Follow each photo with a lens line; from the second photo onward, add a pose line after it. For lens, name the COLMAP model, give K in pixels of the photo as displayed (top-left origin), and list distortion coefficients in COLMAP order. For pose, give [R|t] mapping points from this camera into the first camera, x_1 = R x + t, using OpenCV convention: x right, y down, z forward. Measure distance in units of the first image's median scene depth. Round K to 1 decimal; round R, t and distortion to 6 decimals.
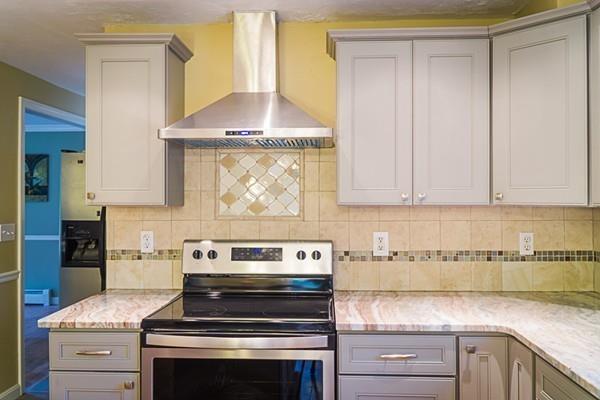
lens RADIAL K [[504.8, 0, 300.3], [0, 504.8, 197.8], [0, 0, 1]] dist [-0.000038, 0.004690]
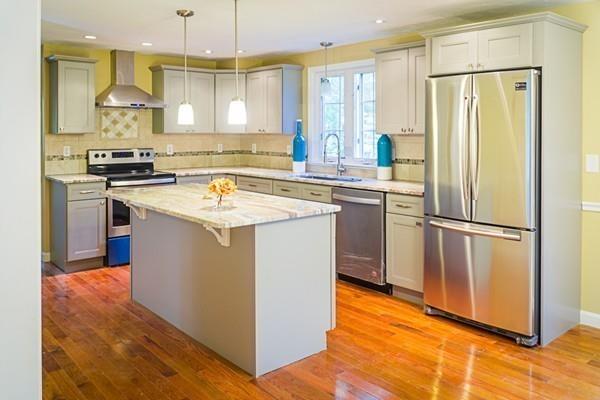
lens RADIAL K [[504.8, 0, 299.9], [0, 504.8, 199.9], [0, 0, 1]] dist [-0.000038, 0.004690]
pose [[0.728210, -0.088868, 0.679568, -1.062634], [0.000188, 0.991583, 0.129469, 0.017050], [-0.685354, -0.094153, 0.722098, -1.215891]]
